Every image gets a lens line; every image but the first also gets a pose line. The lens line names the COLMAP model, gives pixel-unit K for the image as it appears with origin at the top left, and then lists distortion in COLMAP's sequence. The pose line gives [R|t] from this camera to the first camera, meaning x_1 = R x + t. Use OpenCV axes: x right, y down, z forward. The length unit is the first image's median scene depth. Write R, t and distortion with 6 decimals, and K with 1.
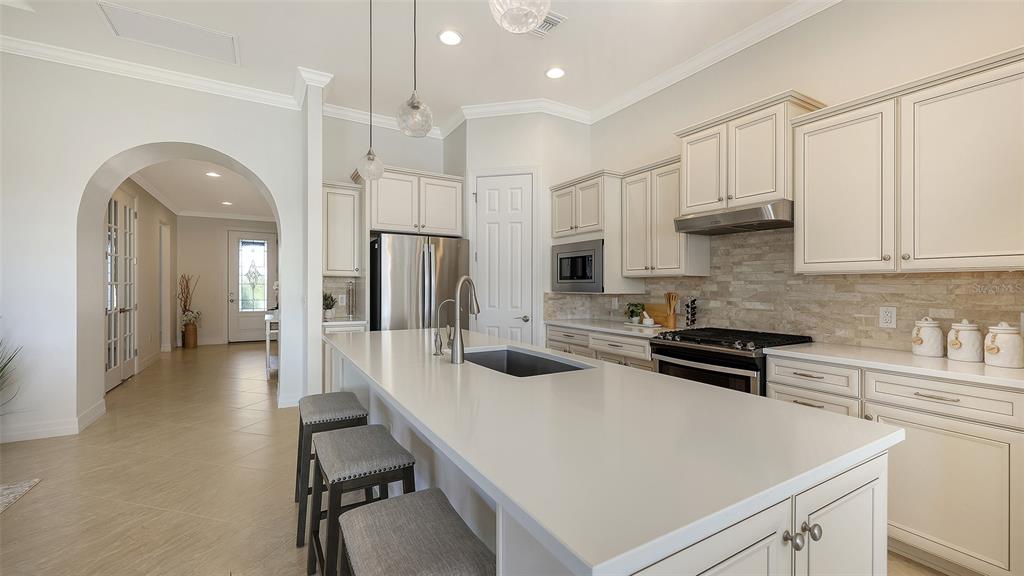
lens RADIAL K [[415.7, 0, 513.4], [0, 415.7, 286.7], [0, 0, 1]] dist [0.000266, 0.000474]
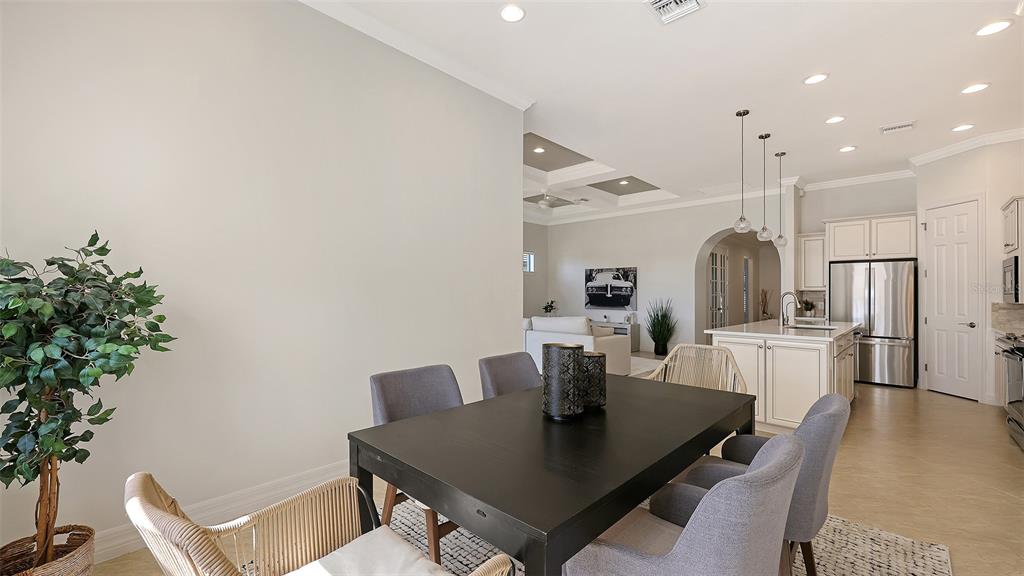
lens RADIAL K [[415.7, 0, 510.1], [0, 415.7, 288.8], [0, 0, 1]] dist [0.000266, 0.000474]
pose [[0.269320, -0.015676, -0.962923, 0.916874], [-0.006064, 0.999820, -0.017973, 0.005396], [0.963032, 0.010680, 0.269177, -0.639506]]
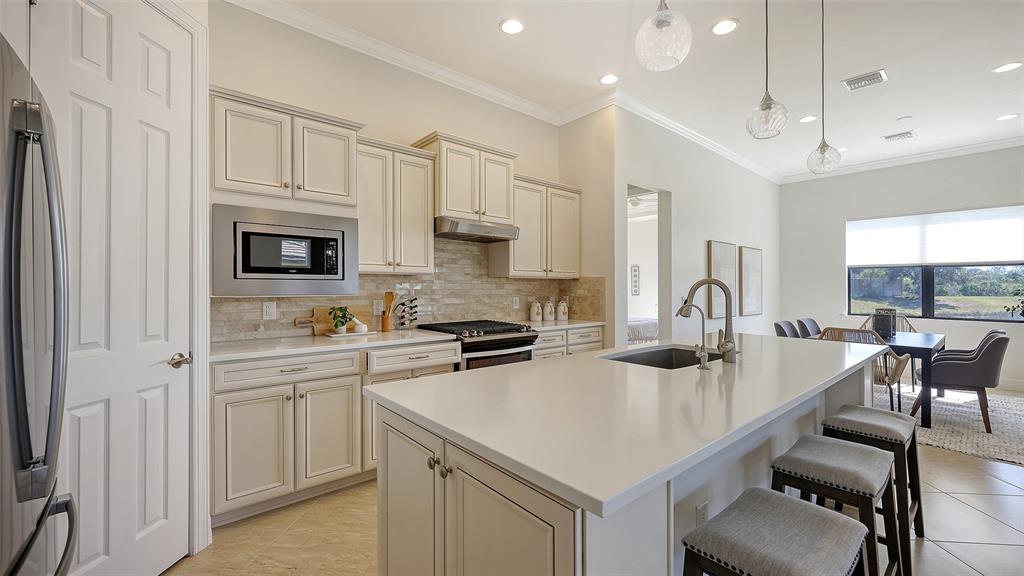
lens RADIAL K [[415.7, 0, 510.3], [0, 415.7, 281.9], [0, 0, 1]] dist [0.000266, 0.000474]
pose [[-0.166860, 0.003335, 0.985975, -0.520121], [-0.003735, 0.999985, -0.004015, -0.004761], [-0.985974, -0.004353, -0.166845, 0.834025]]
